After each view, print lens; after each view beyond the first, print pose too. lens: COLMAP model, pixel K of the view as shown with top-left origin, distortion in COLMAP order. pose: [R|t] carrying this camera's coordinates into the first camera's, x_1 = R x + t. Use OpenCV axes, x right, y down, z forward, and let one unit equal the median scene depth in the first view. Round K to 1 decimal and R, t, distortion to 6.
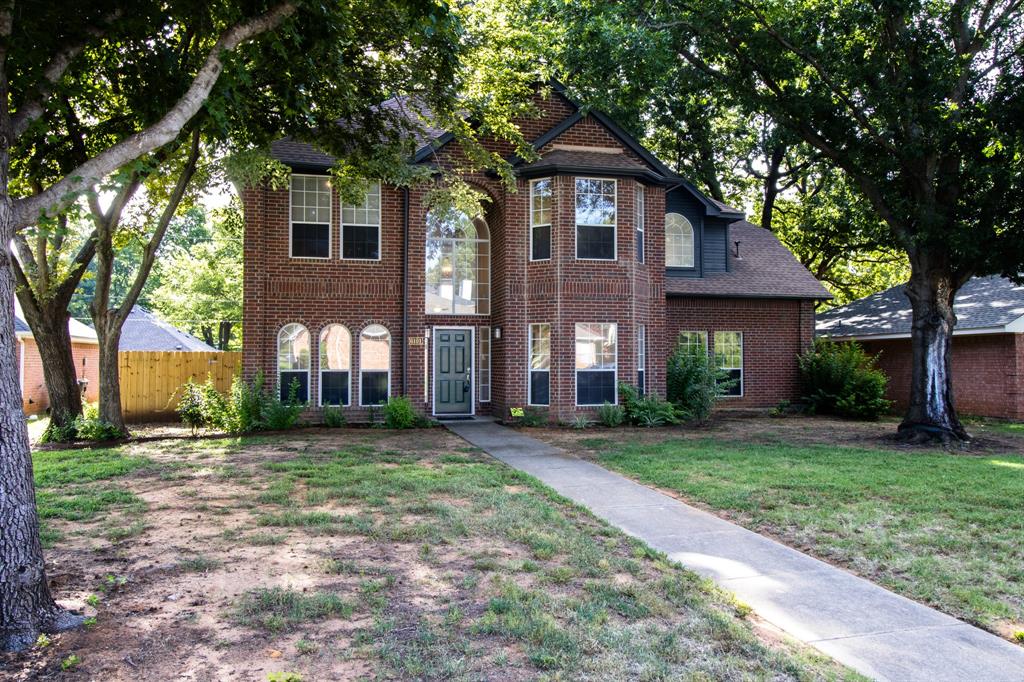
lens RADIAL K [[847.8, 0, 512.0], [0, 847.8, 343.3], [0, 0, 1]] dist [0.005772, 0.001066]
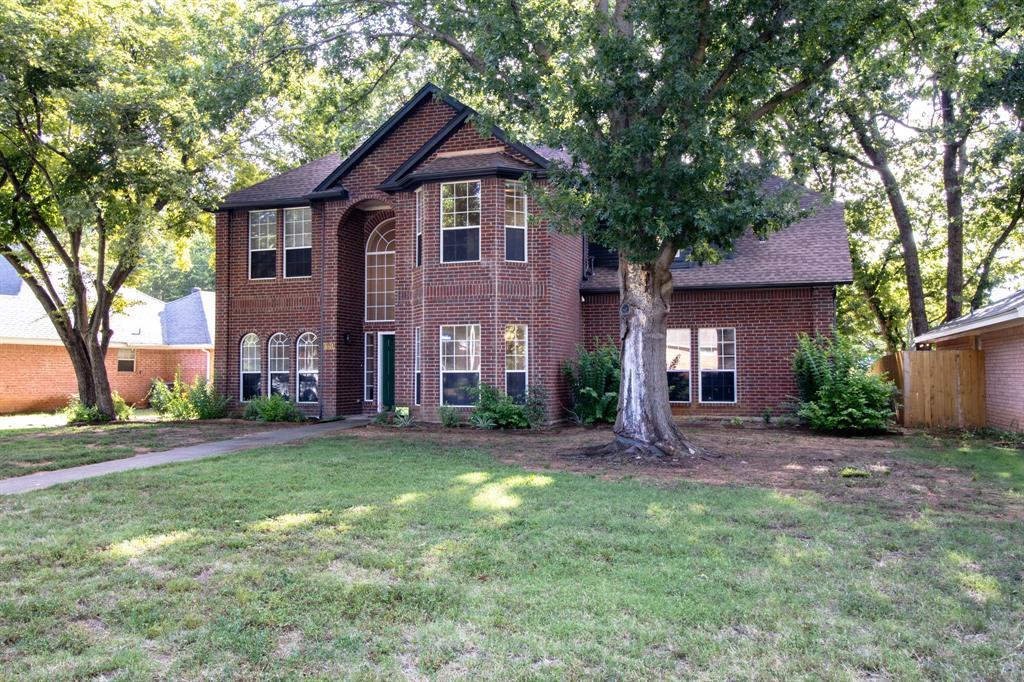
lens RADIAL K [[847.8, 0, 512.0], [0, 847.8, 341.3], [0, 0, 1]] dist [0.005772, 0.001066]
pose [[0.820751, -0.021726, -0.570872, 0.738499], [0.016650, 0.999762, -0.014110, 0.011050], [0.571043, 0.002076, 0.820918, 0.210380]]
